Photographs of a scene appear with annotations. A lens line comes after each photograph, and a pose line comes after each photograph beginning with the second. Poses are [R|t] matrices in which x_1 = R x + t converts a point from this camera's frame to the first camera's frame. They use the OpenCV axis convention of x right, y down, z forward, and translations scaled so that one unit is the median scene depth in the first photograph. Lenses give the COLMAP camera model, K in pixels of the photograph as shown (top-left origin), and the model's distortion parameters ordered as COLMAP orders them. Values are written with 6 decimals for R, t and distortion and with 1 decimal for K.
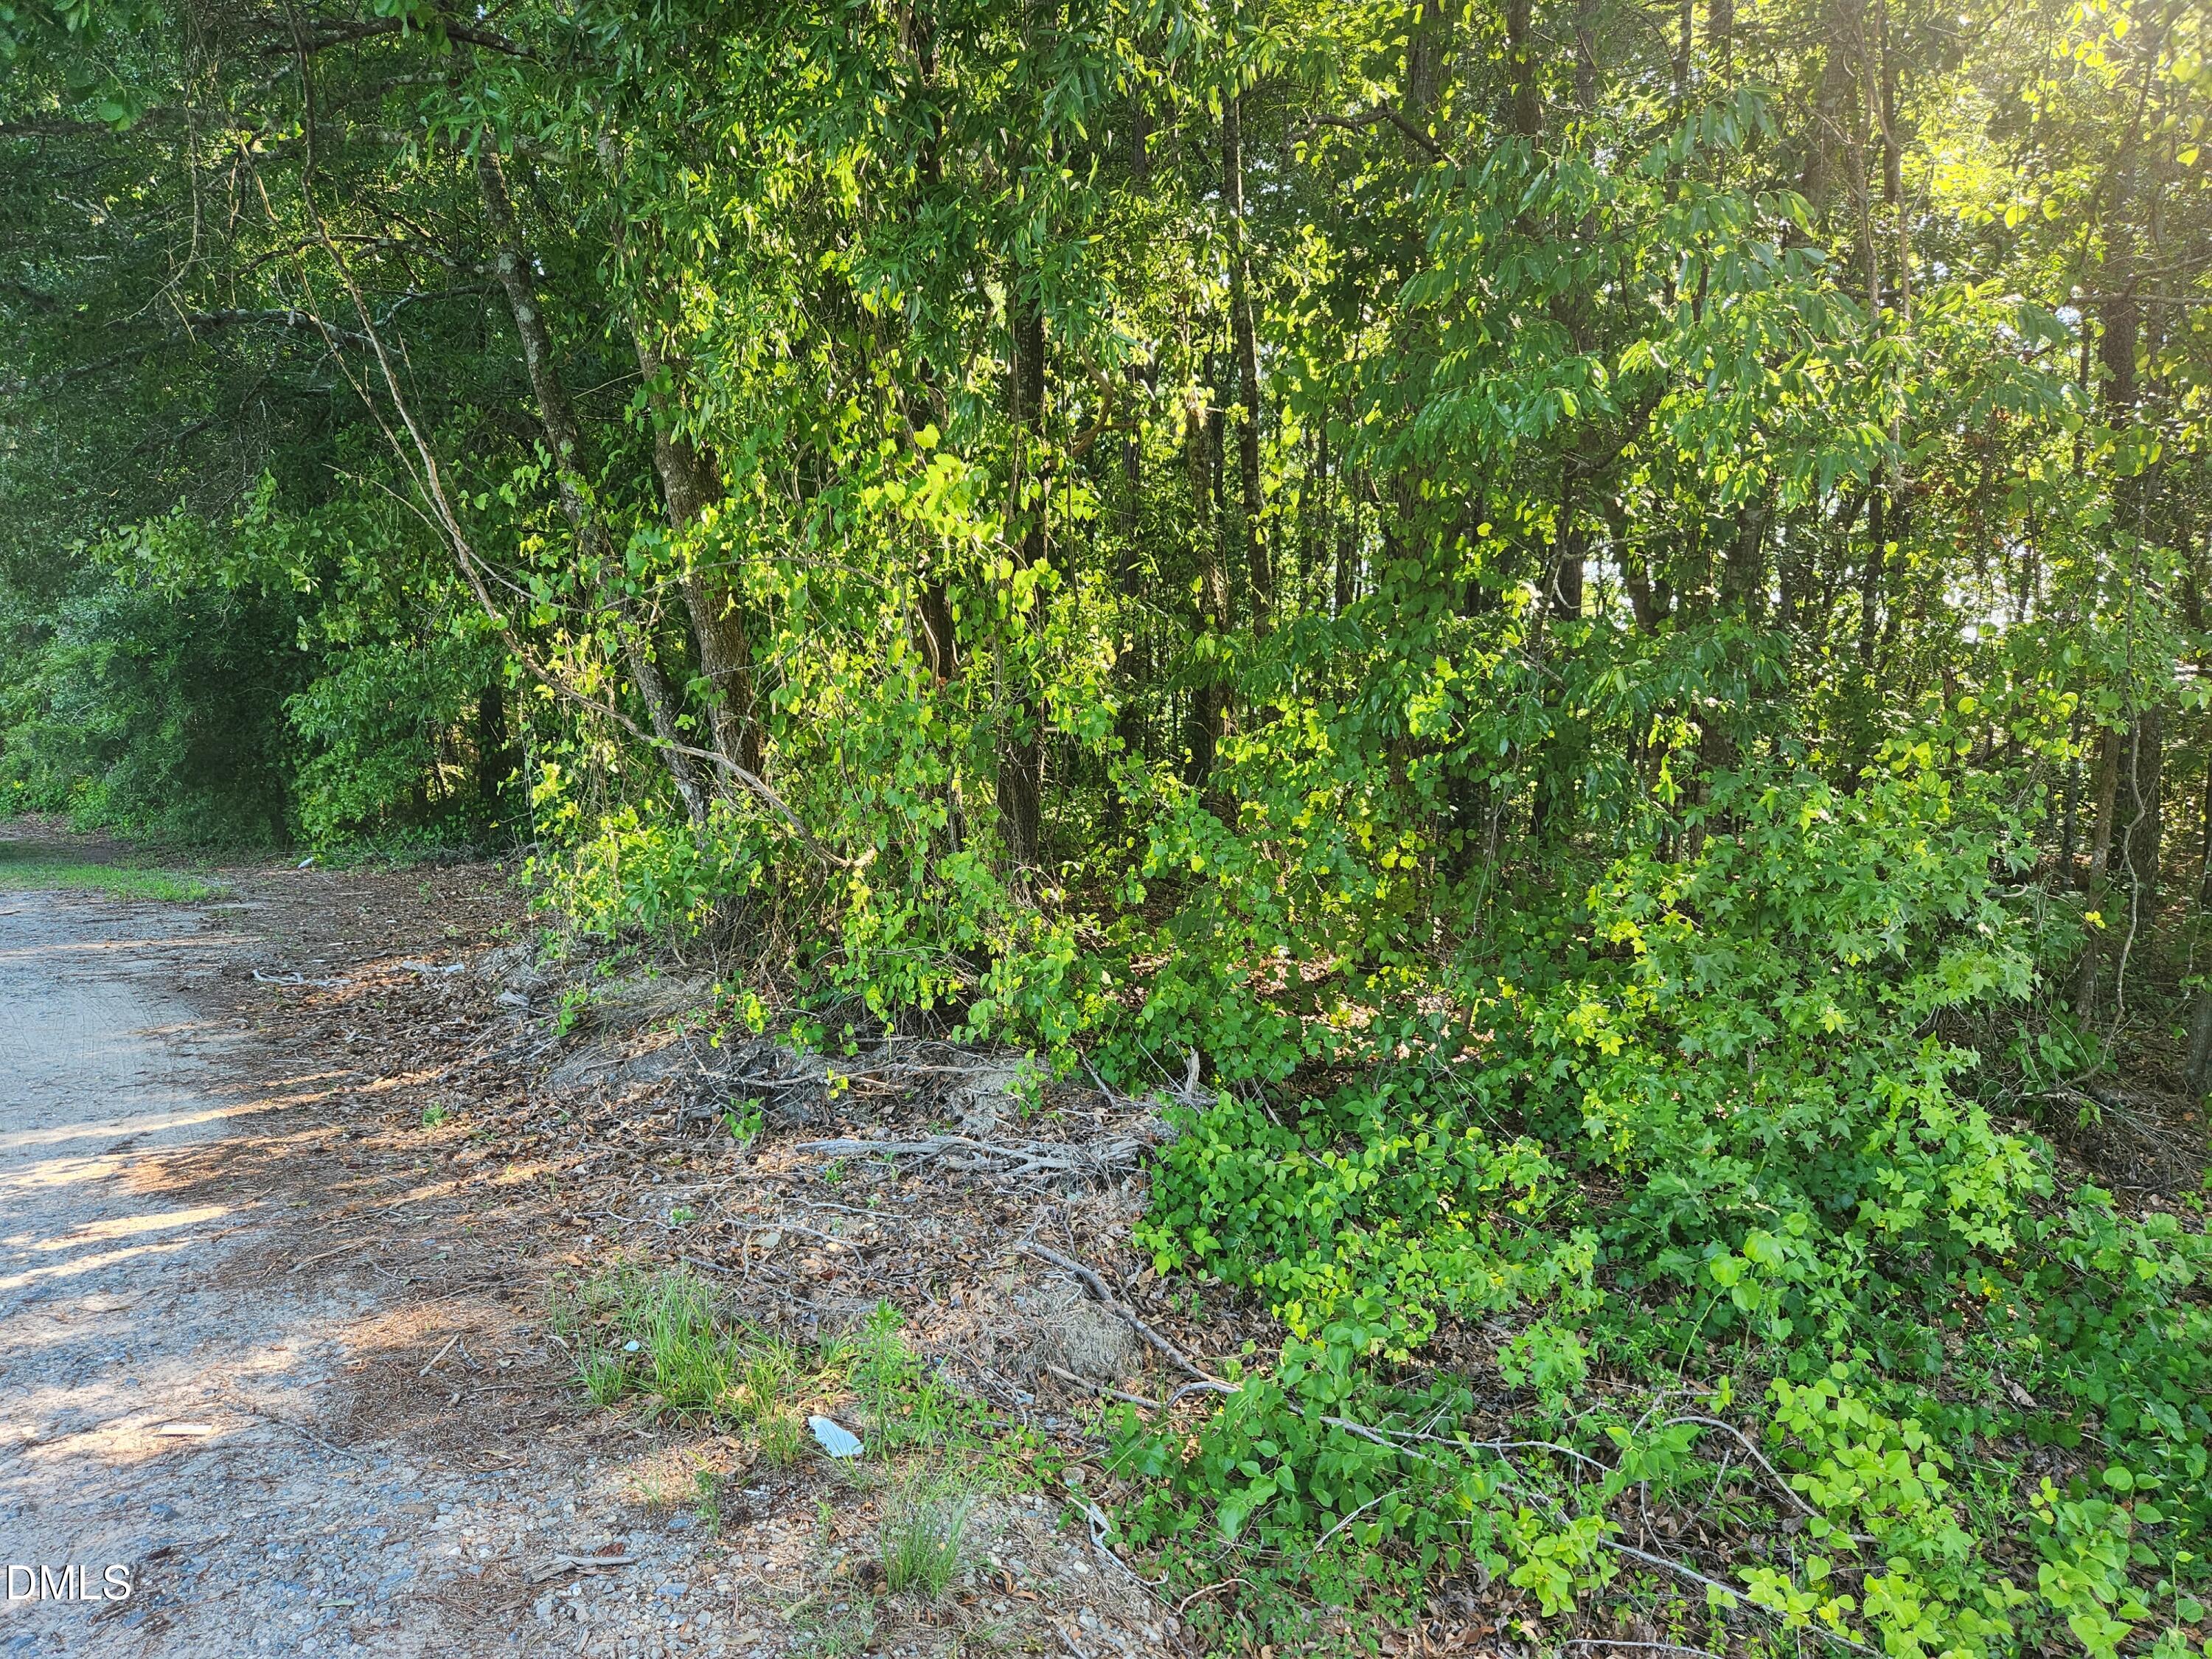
lens RADIAL K [[1505.9, 0, 1106.0], [0, 1505.9, 829.5], [0, 0, 1]] dist [0.081560, -0.090758]
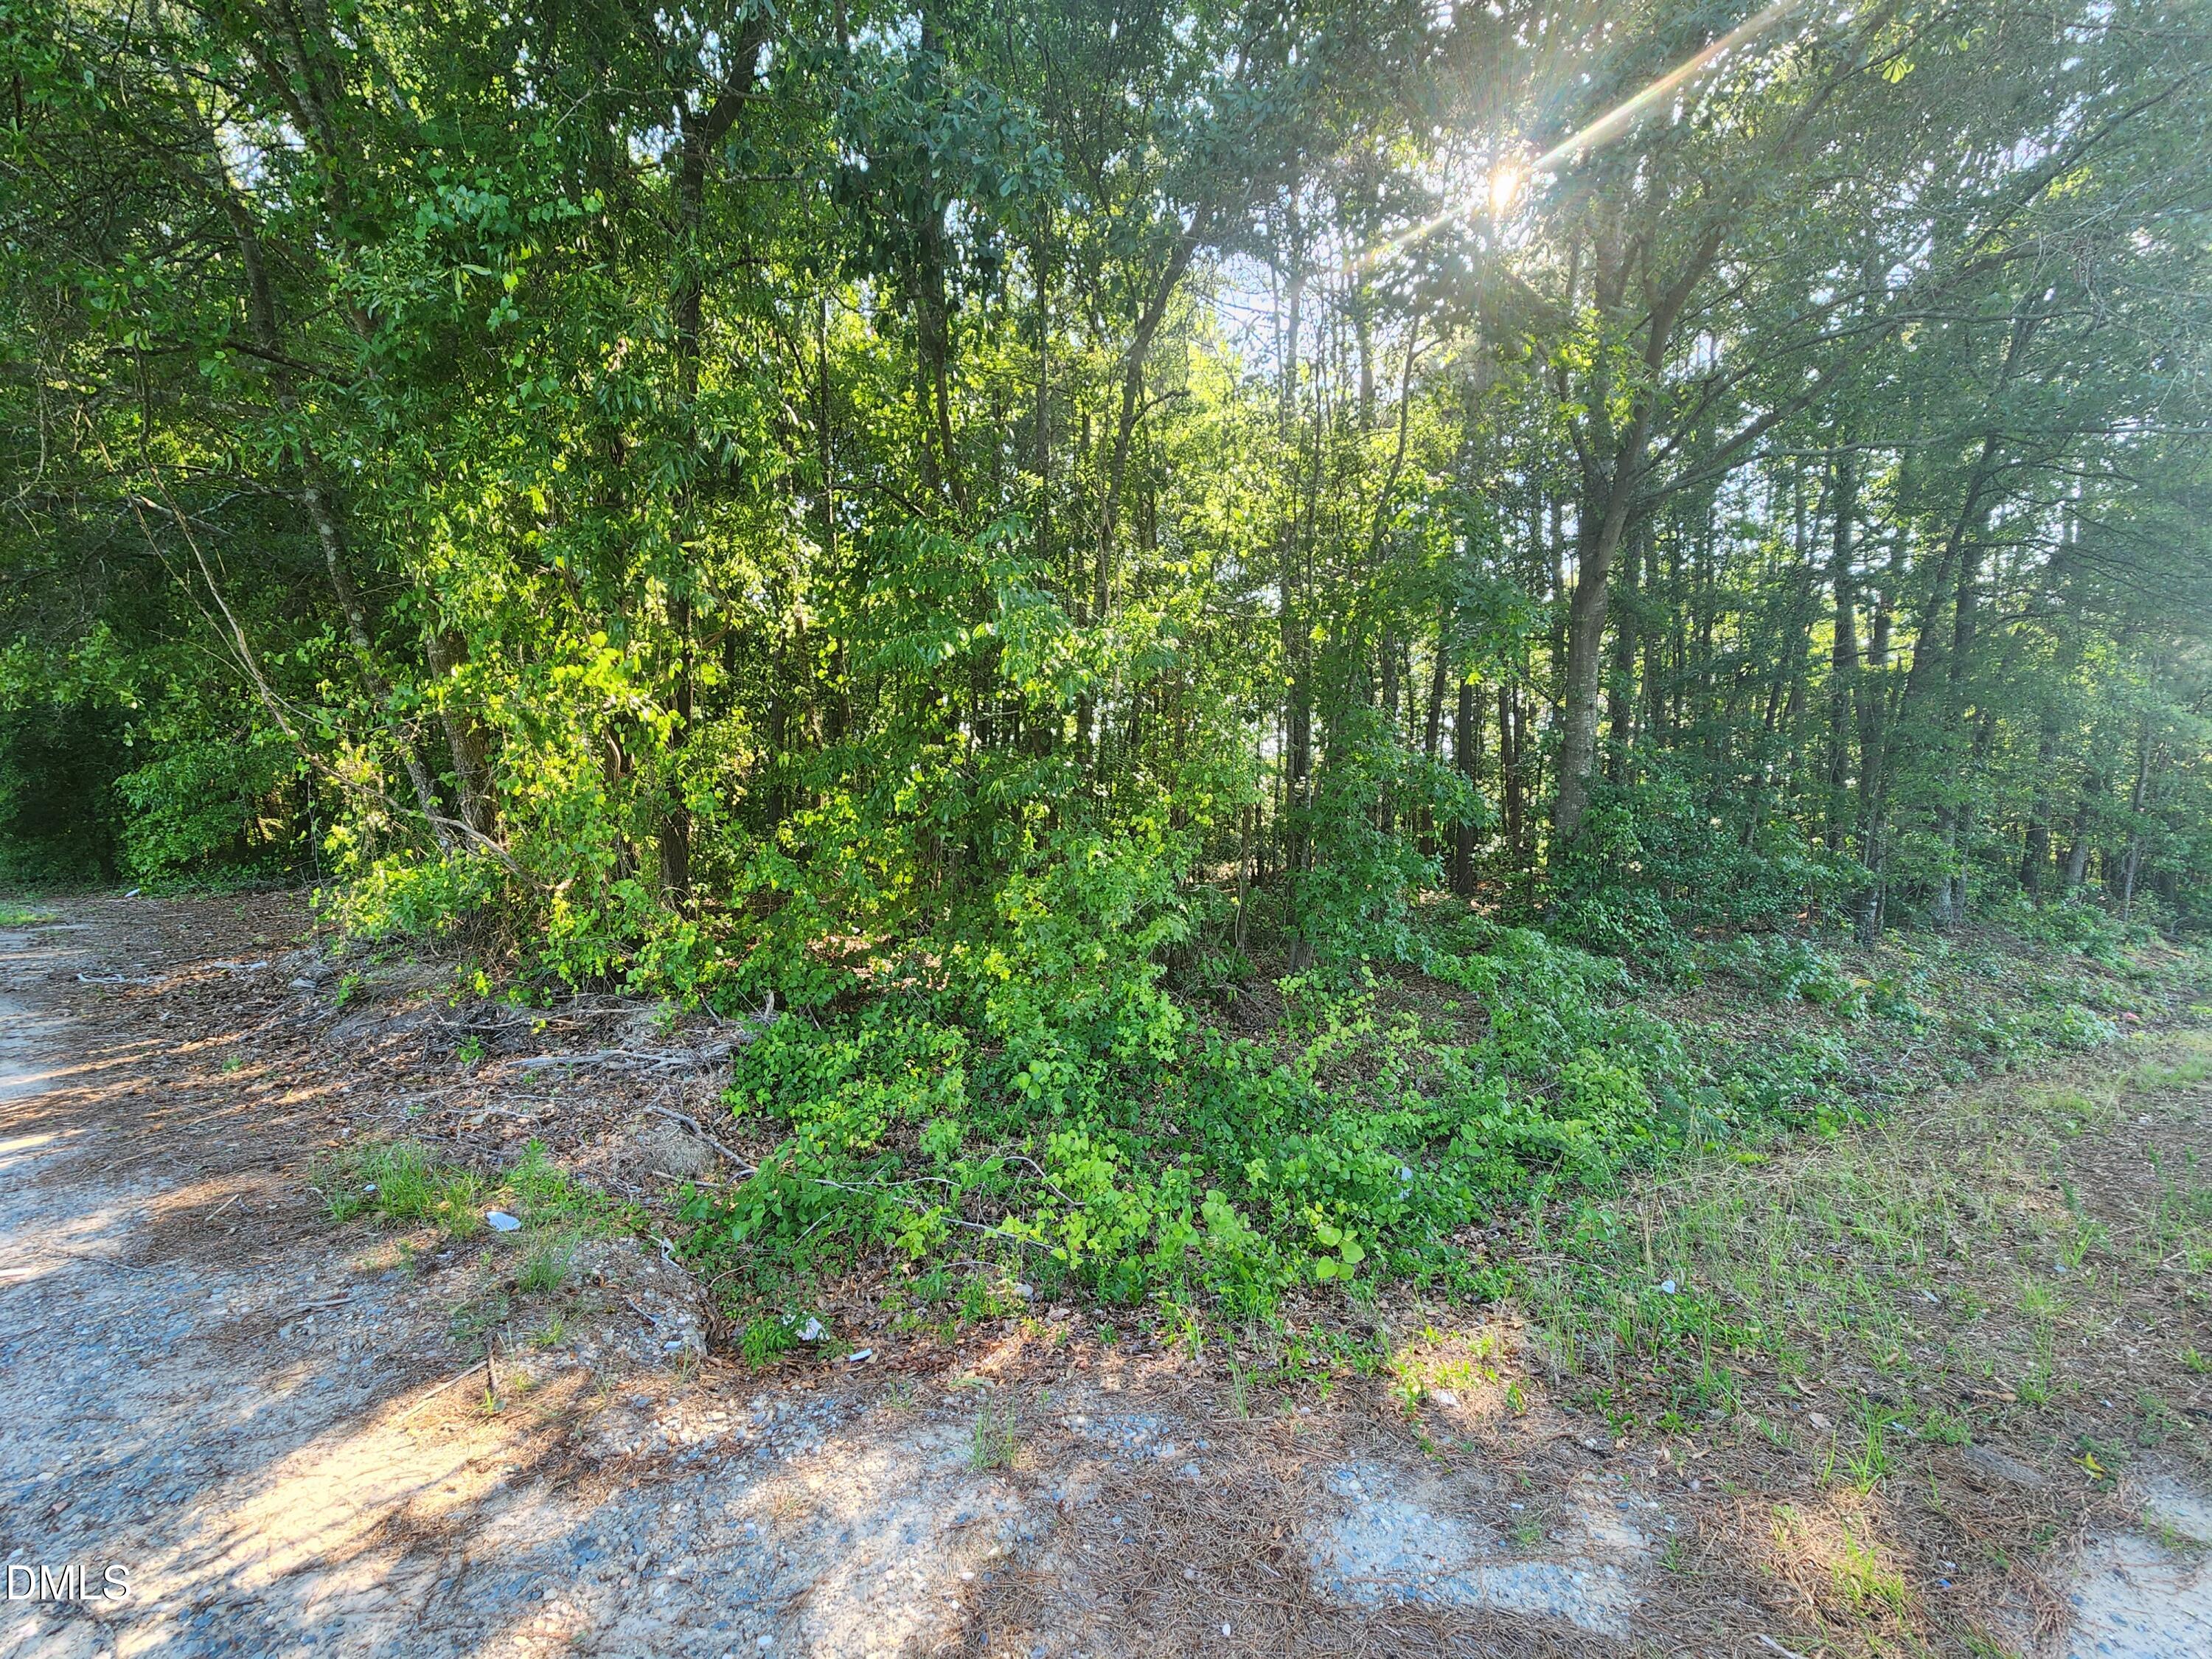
lens RADIAL K [[888.8, 0, 1073.1], [0, 888.8, 820.3], [0, 0, 1]] dist [0.002065, 0.000766]
pose [[0.946447, 0.001542, 0.322855, 0.059621], [0.012140, 0.999111, -0.040361, -0.005833], [-0.322630, 0.042119, 0.945587, -0.104546]]
